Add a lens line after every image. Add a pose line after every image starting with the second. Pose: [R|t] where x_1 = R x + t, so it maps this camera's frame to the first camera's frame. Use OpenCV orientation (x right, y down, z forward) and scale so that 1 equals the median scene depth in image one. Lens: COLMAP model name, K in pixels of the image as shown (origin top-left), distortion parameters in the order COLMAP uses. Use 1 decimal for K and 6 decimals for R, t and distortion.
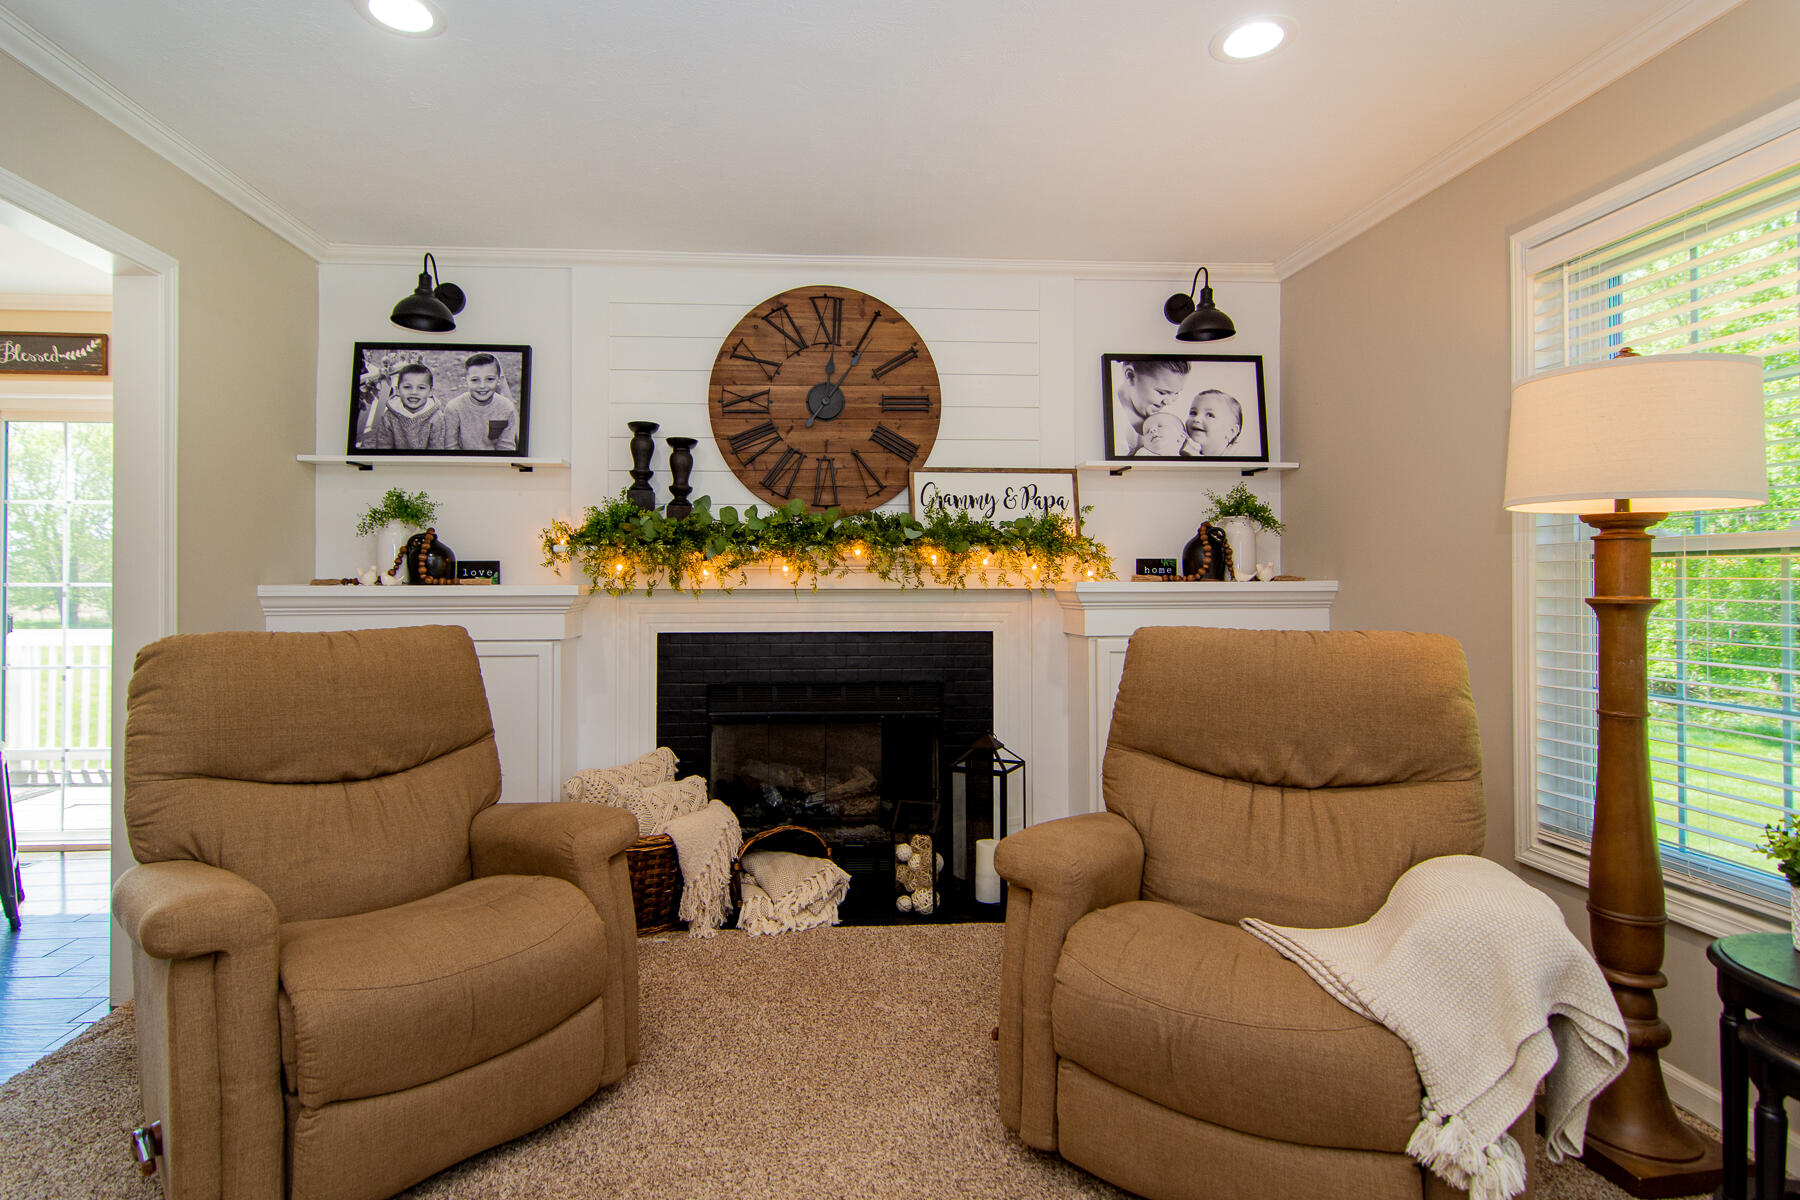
lens RADIAL K [[877.1, 0, 838.6], [0, 877.1, 581.8], [0, 0, 1]] dist [-0.003903, 0.000245]
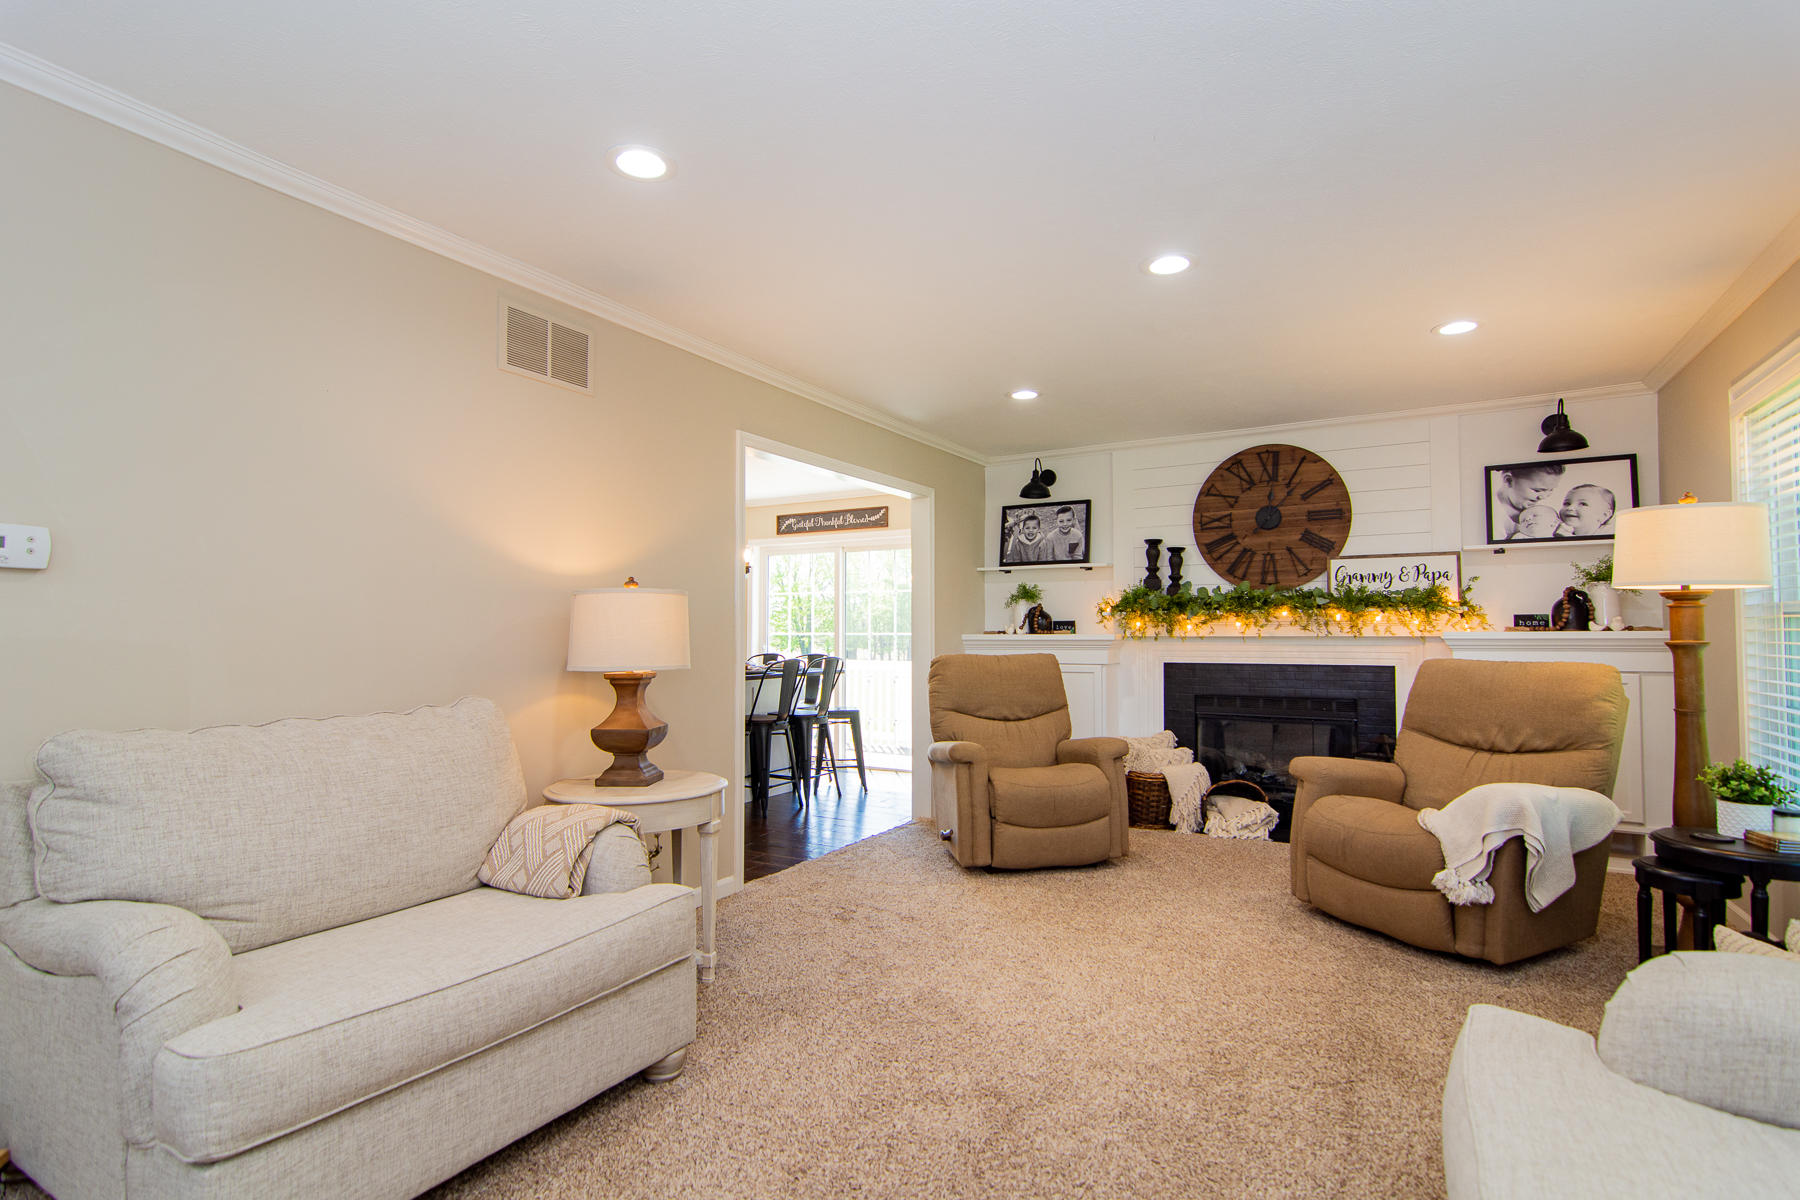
lens RADIAL K [[894.5, 0, 898.5], [0, 894.5, 605.6], [0, 0, 1]] dist [-0.001051, -0.002162]
pose [[0.826907, -0.018209, -0.562044, 0.351672], [0.002867, 0.999599, -0.028166, -0.004118], [0.562332, 0.021680, 0.826627, -0.733650]]
